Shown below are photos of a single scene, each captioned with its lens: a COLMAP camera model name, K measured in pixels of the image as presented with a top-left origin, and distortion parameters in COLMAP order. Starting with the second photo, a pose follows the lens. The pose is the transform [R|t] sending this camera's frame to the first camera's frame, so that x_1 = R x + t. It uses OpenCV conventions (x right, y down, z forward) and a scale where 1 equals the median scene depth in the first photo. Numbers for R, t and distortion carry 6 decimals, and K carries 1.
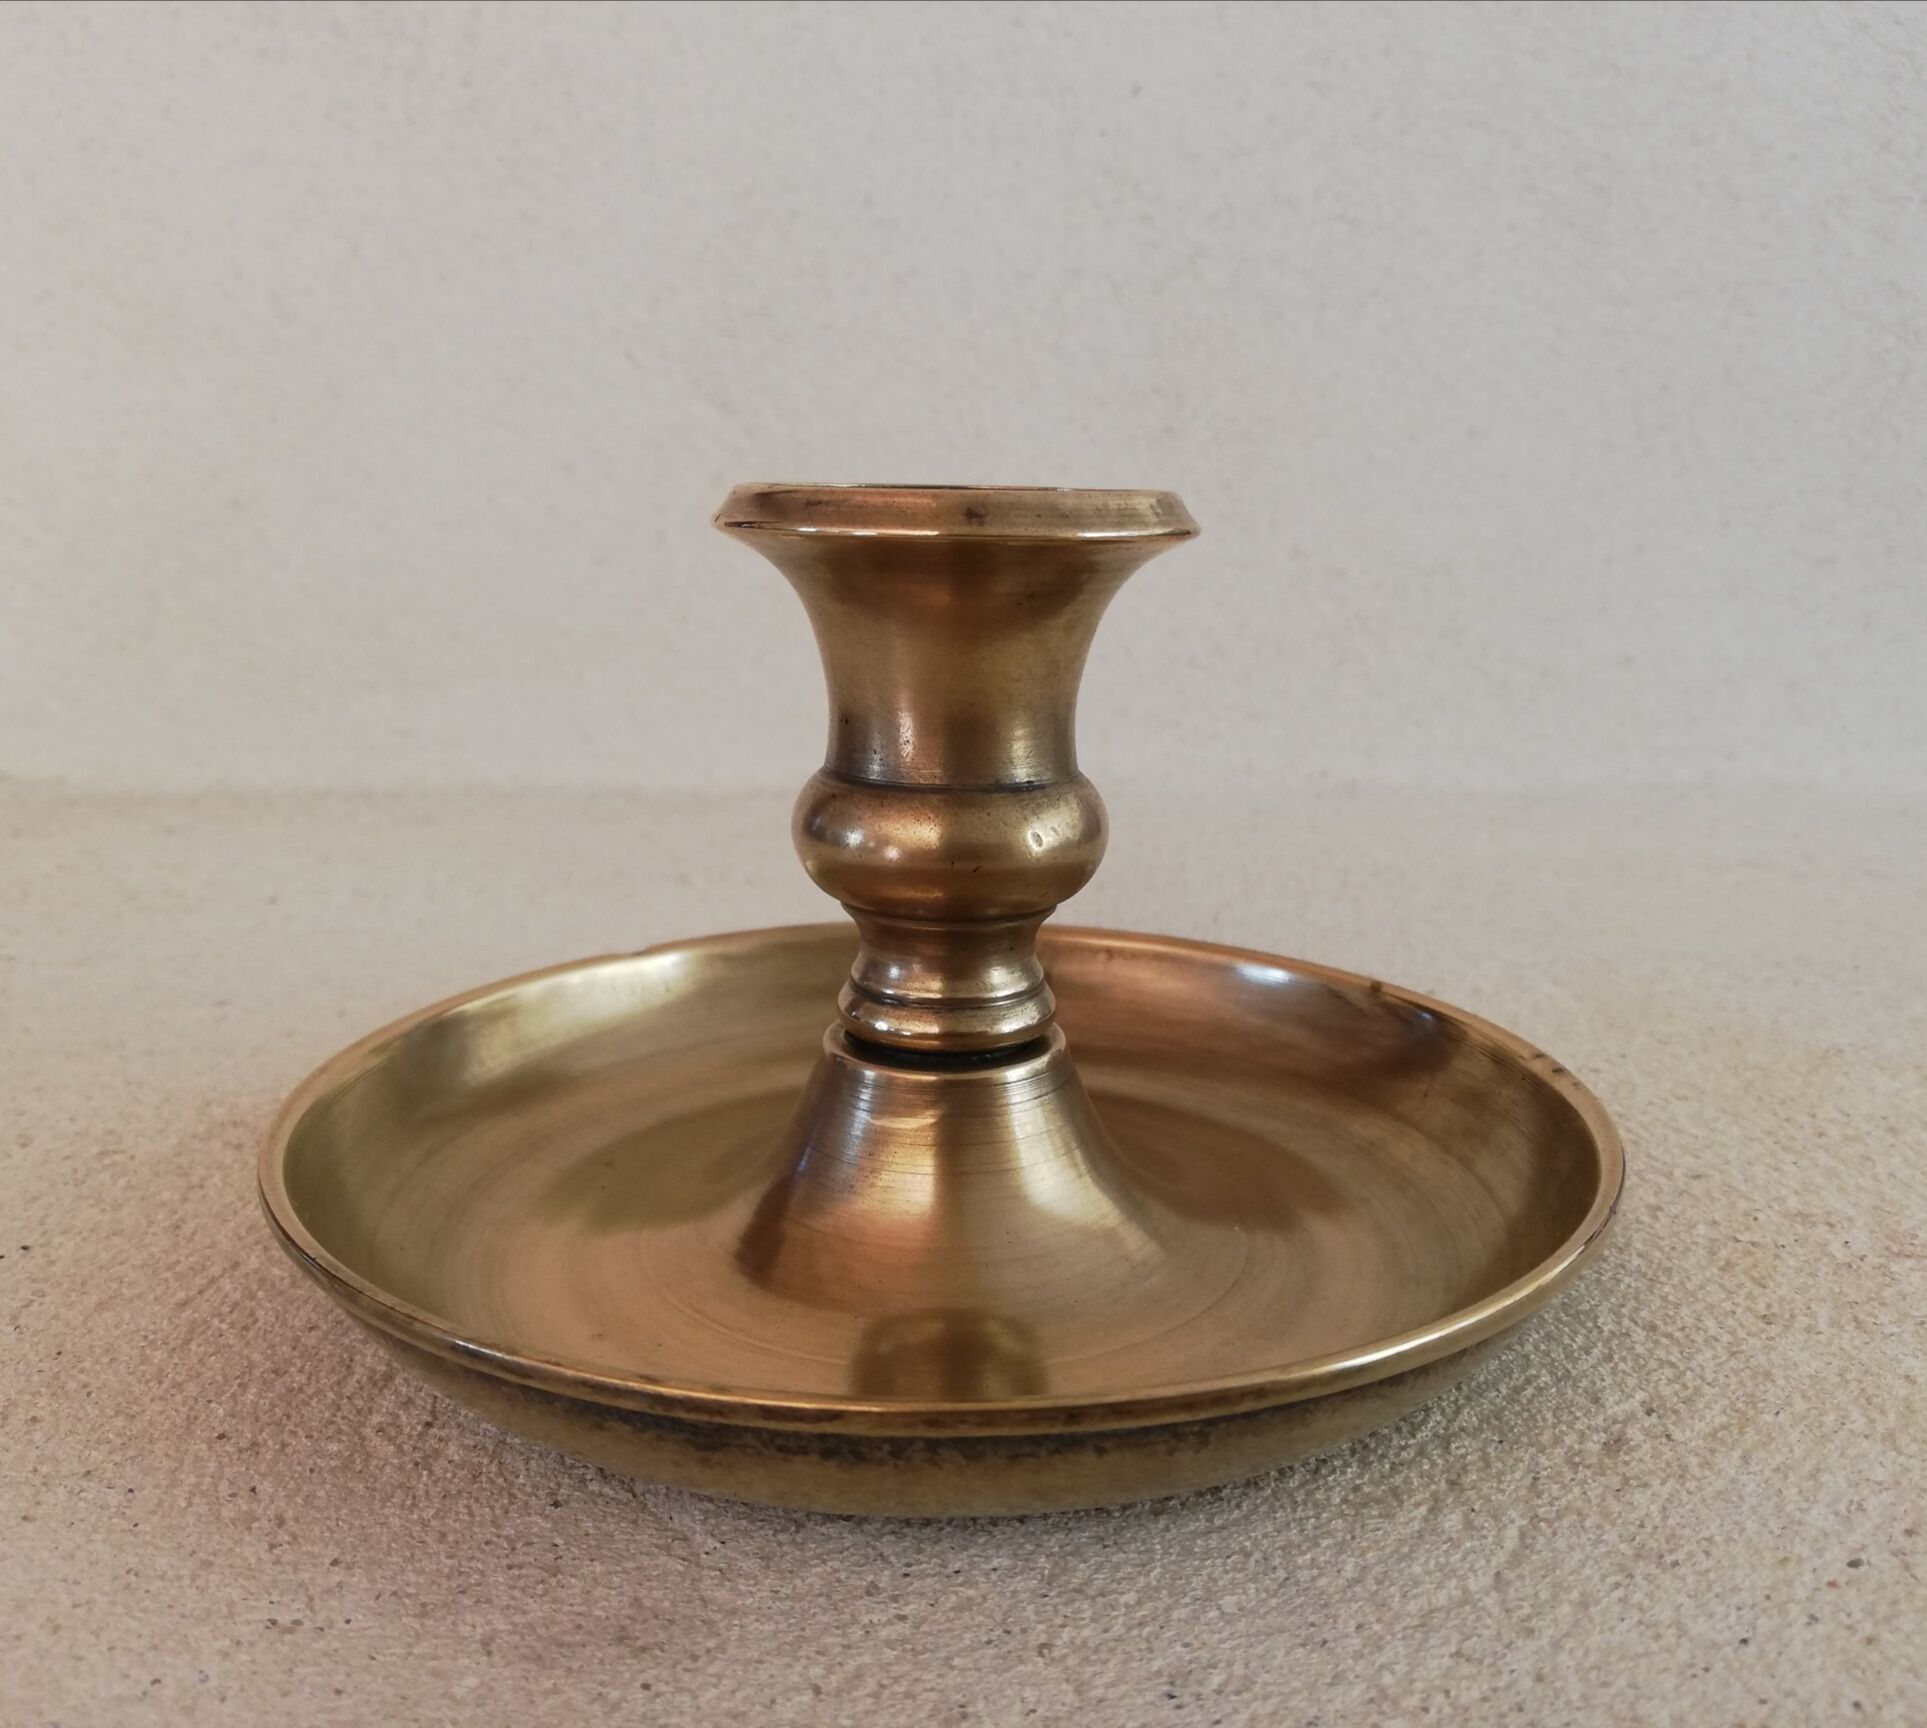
lens RADIAL K [[1630.6, 0, 957.6], [0, 1630.6, 872.9], [0, 0, 1]] dist [-0.016105, -0.031144]
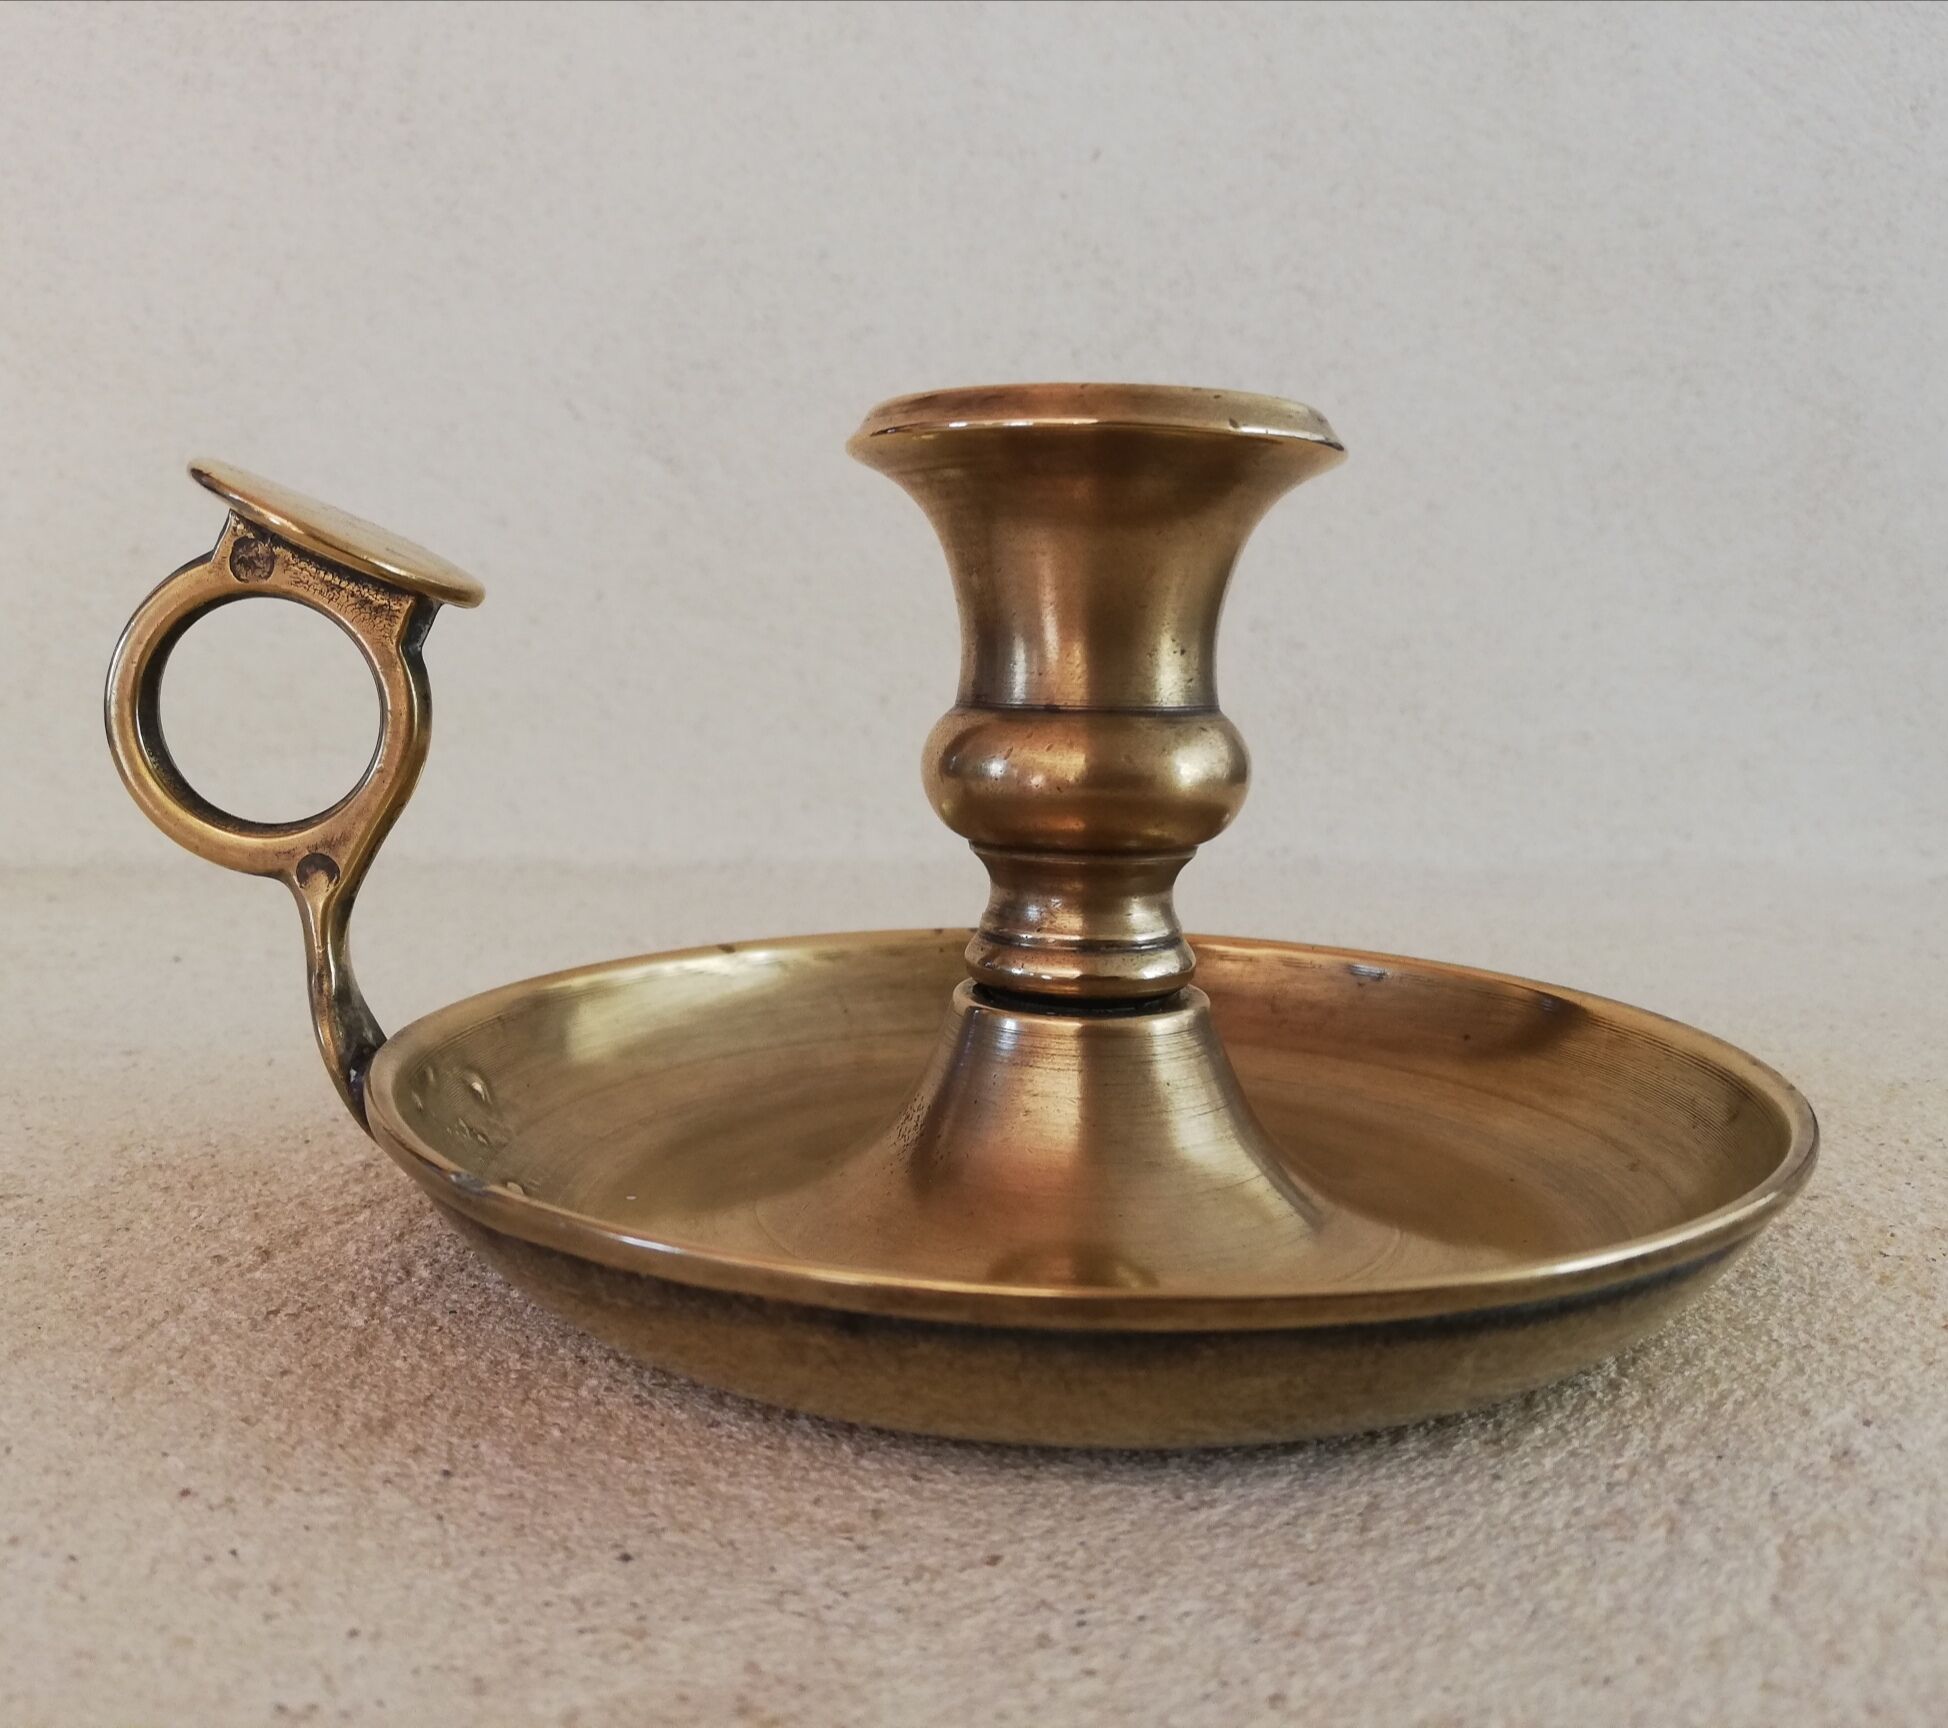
lens RADIAL K [[1657.4, 0, 984.0], [0, 1657.4, 869.7], [0, 0, 1]] dist [-0.028384, -0.004916]
pose [[0.996618, 0.003330, 0.082106, -0.130943], [0.003338, 0.996713, -0.080940, 0.109456], [-0.082106, 0.080940, 0.993331, 0.139495]]
